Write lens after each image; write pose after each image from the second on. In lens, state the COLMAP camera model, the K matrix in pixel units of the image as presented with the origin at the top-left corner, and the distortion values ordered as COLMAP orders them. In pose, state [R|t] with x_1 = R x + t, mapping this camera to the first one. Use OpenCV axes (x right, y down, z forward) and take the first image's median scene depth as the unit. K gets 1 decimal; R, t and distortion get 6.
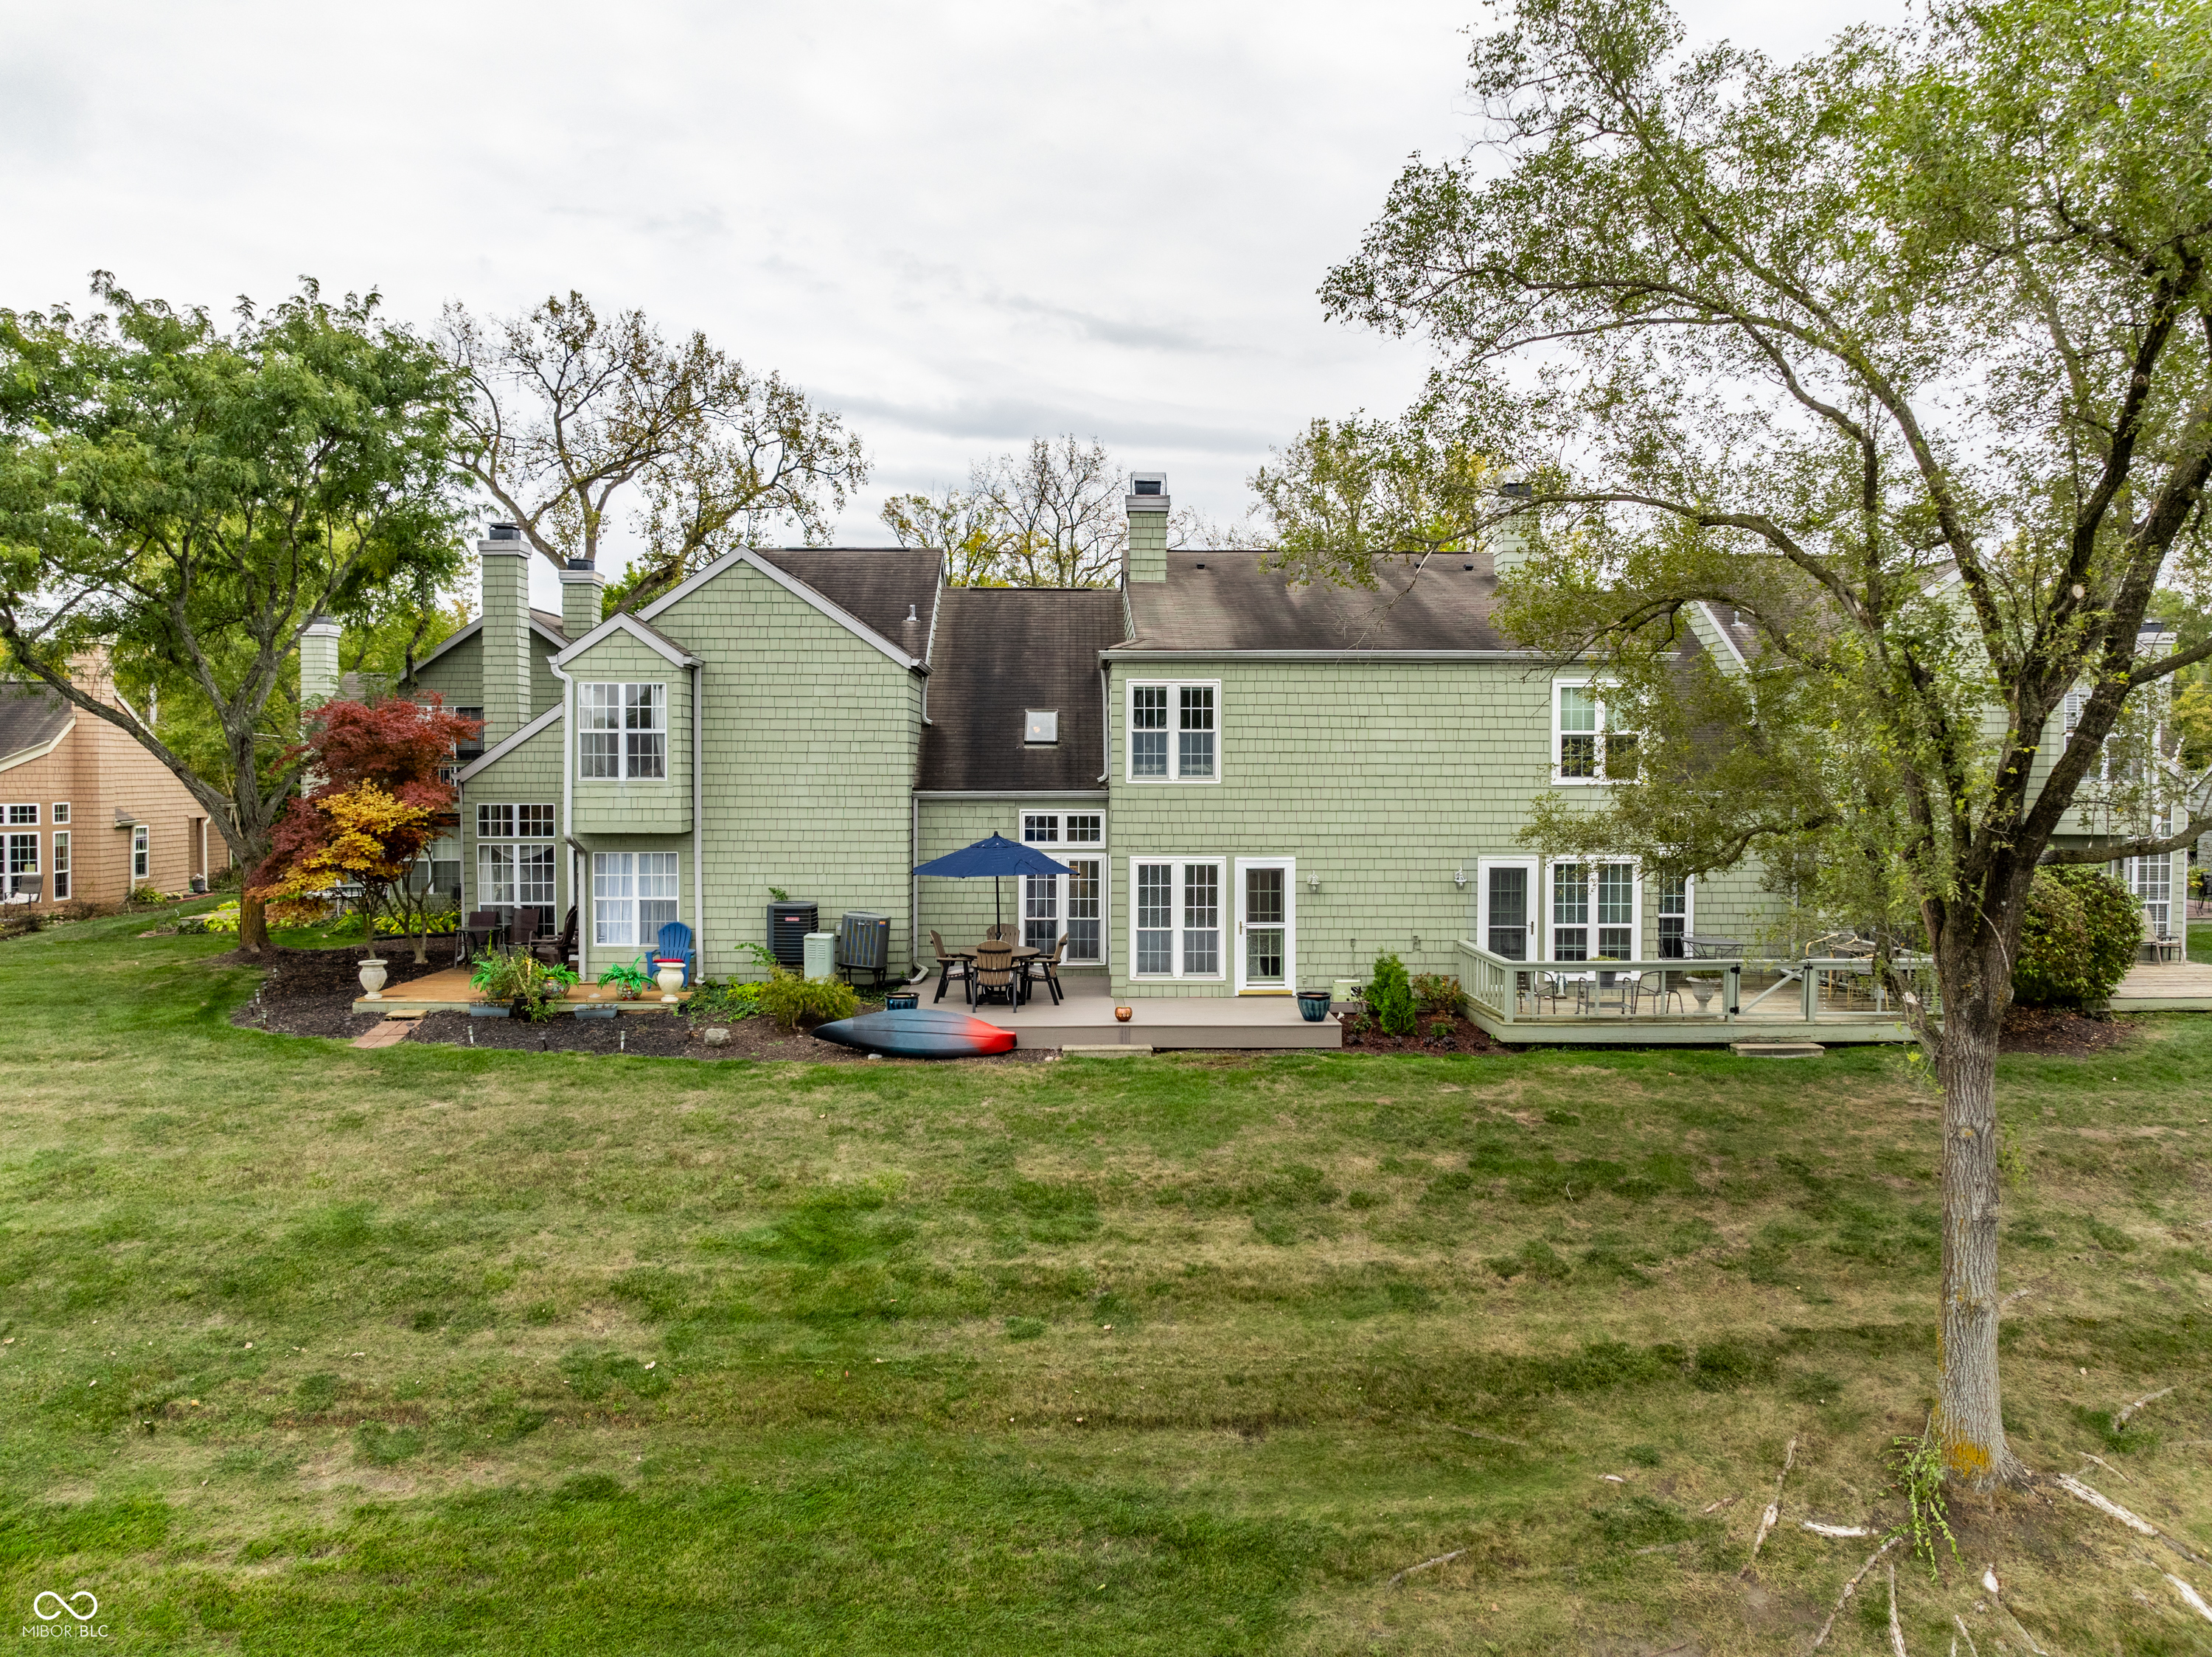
lens RADIAL K [[1546.6, 0, 1104.3], [0, 1546.6, 791.3], [0, 0, 1]] dist [-0.038079, 0.004175]
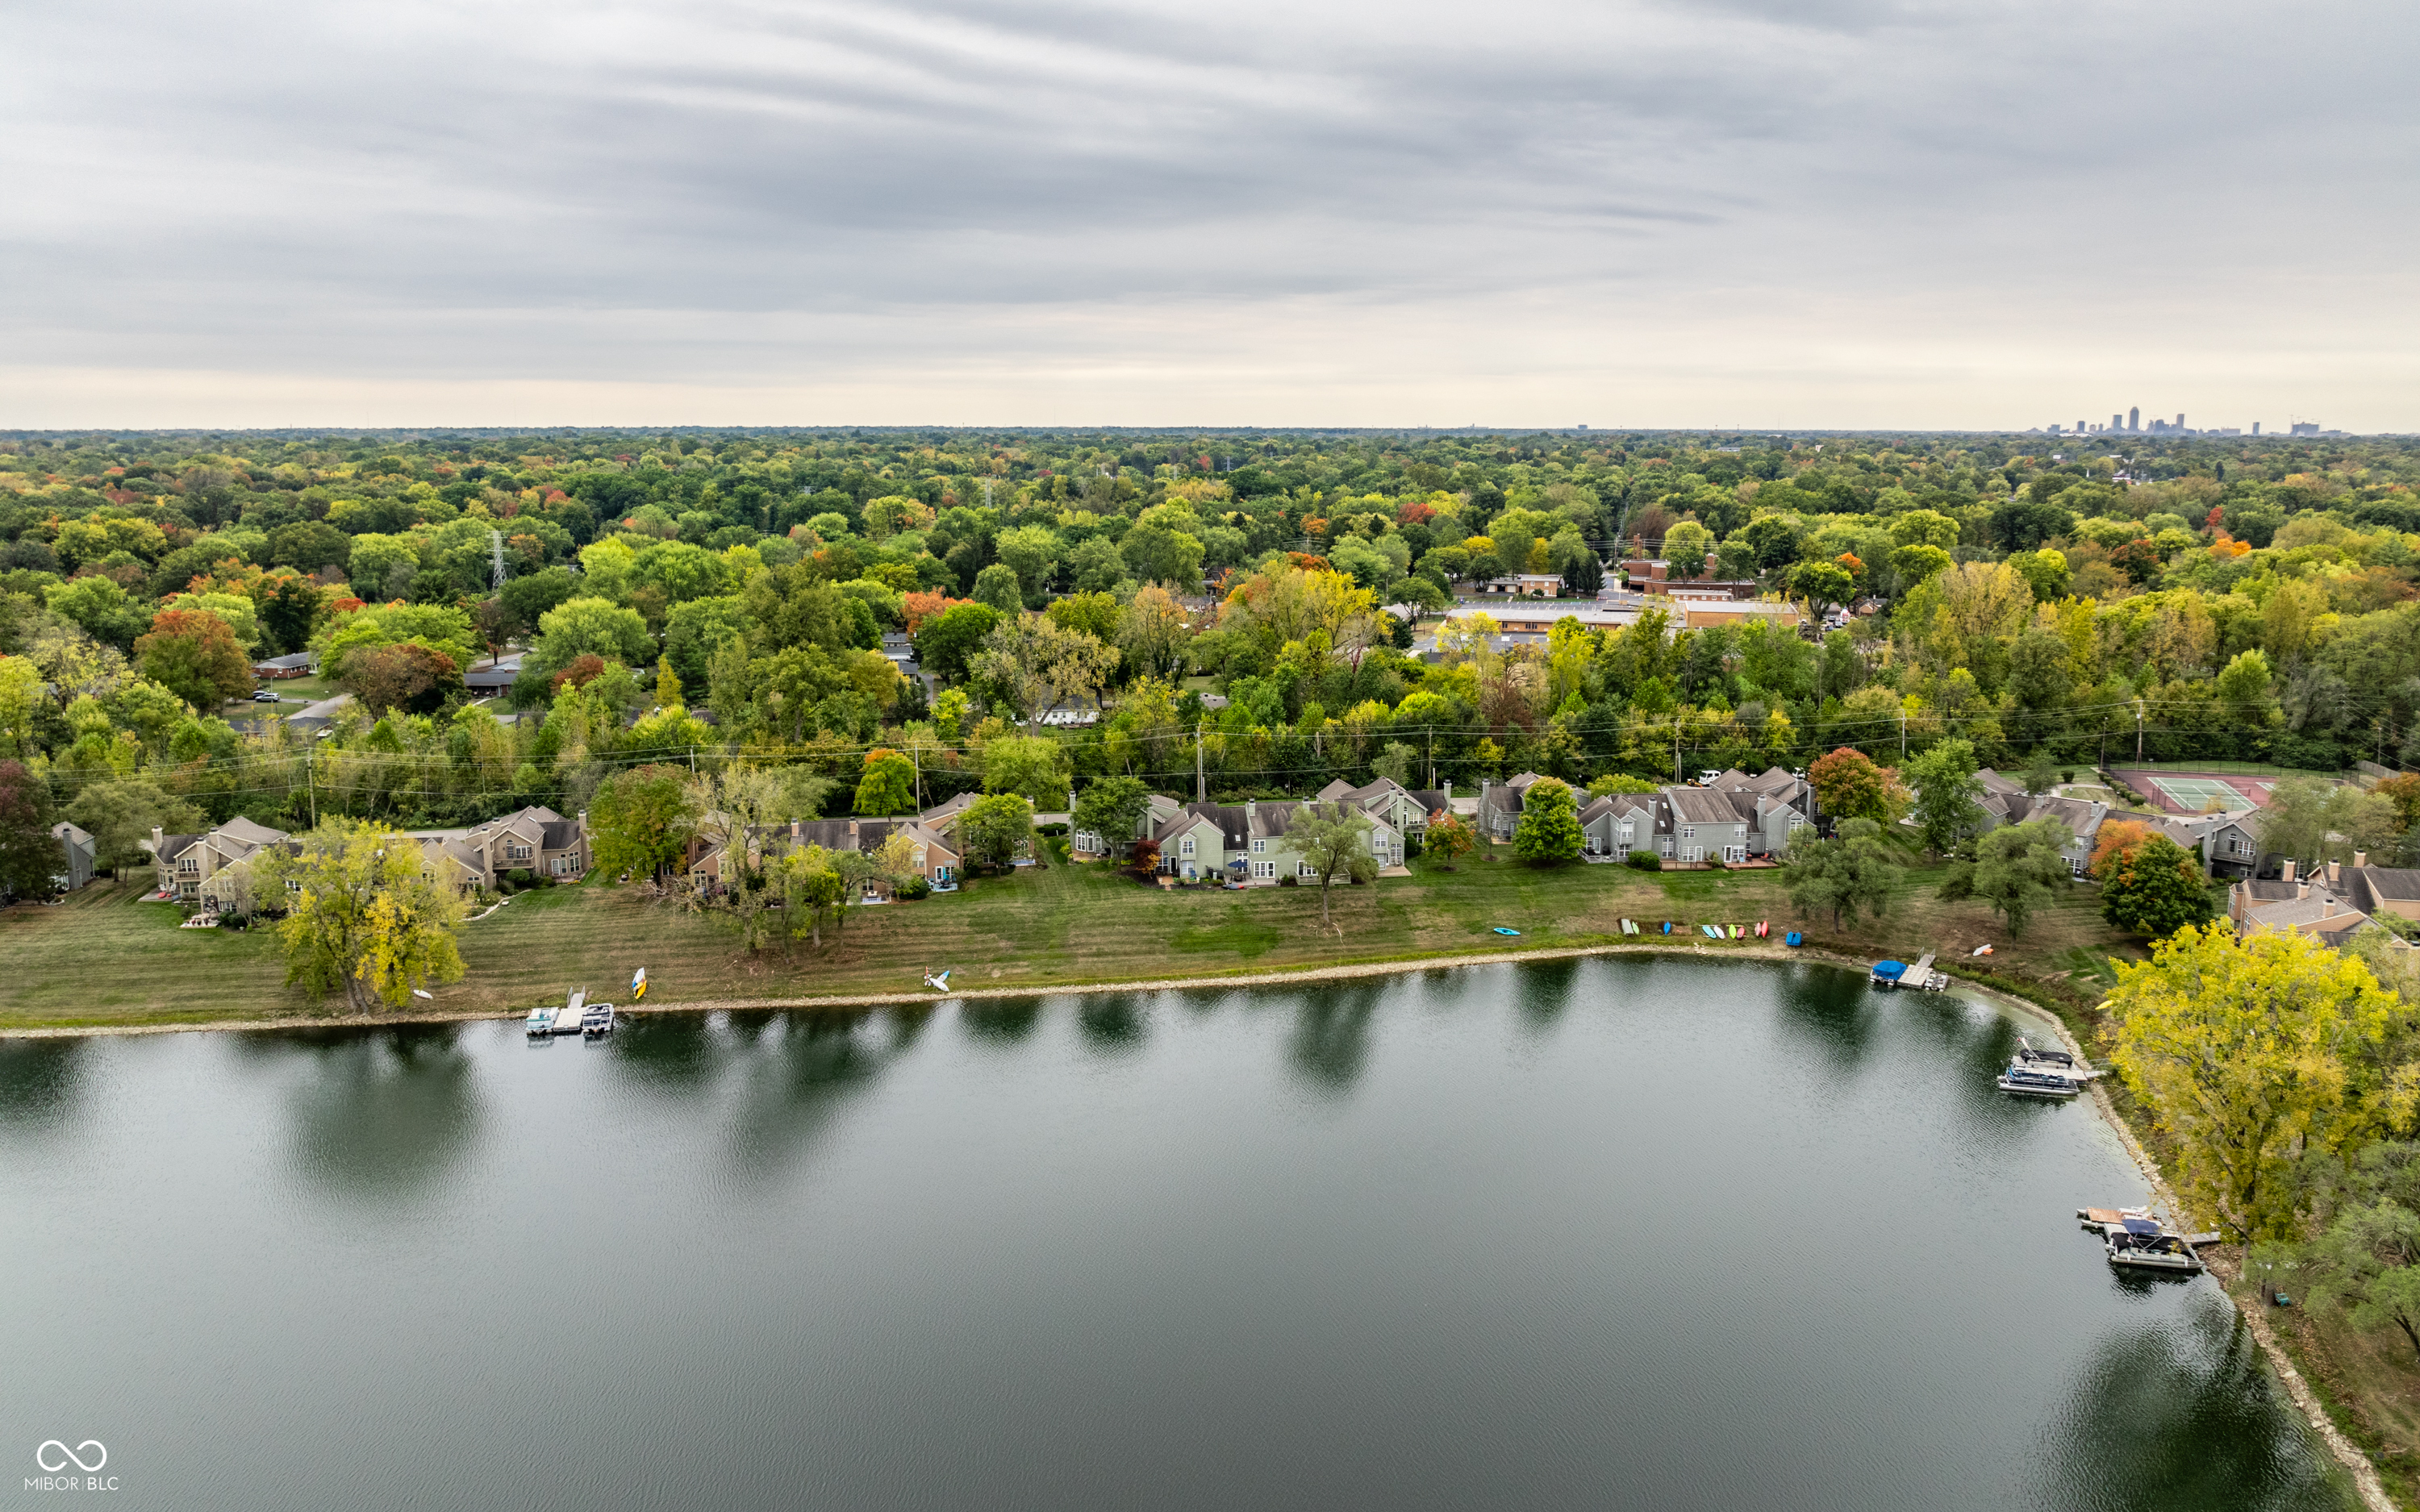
lens RADIAL K [[1373.6, 0, 1210.0], [0, 1373.6, 756.0], [0, 0, 1]] dist [-0.002322, -0.000368]
pose [[0.995167, -0.023719, 0.095289, -0.888457], [0.008060, 0.986845, 0.161469, -1.674388], [-0.097865, -0.159921, 0.982267, -5.961827]]
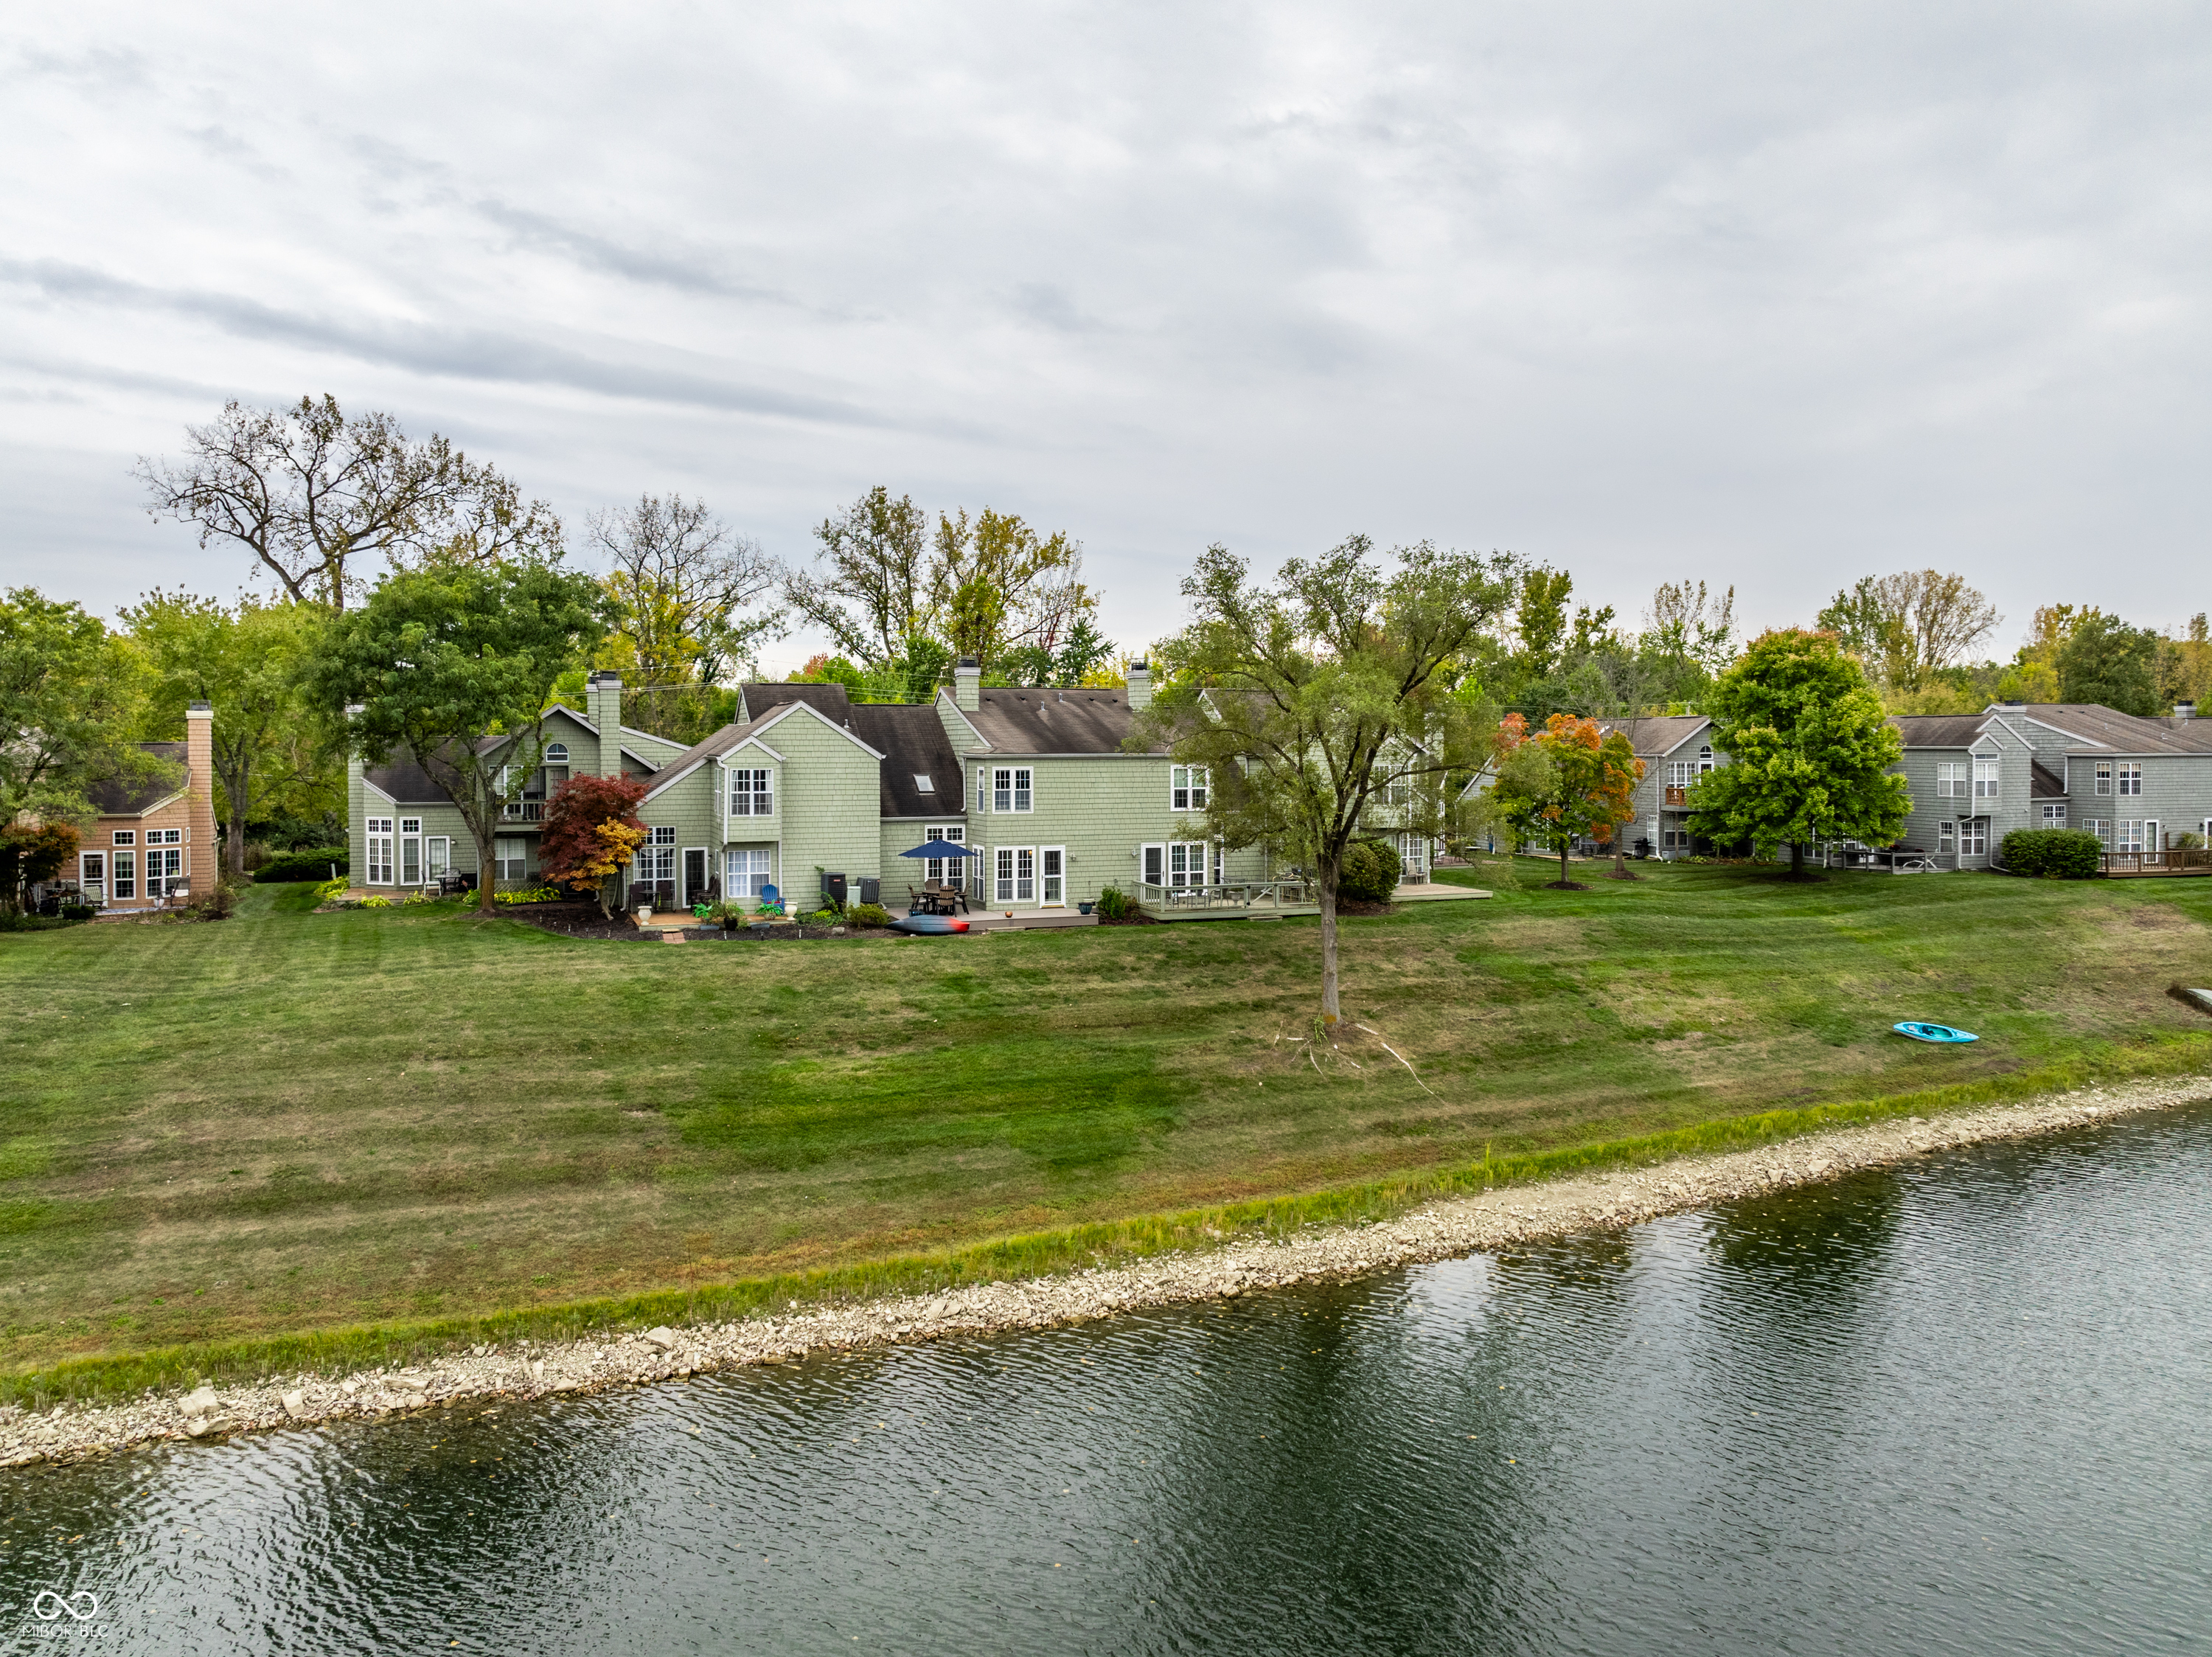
lens RADIAL K [[1513.6, 0, 1073.7], [0, 1513.6, 770.2], [0, 0, 1]] dist [-0.030153, 0.006615]
pose [[0.948203, -0.007829, 0.317569, -0.572970], [0.009255, 0.999953, -0.002981, -0.061291], [-0.317530, 0.005765, 0.948231, -1.111967]]
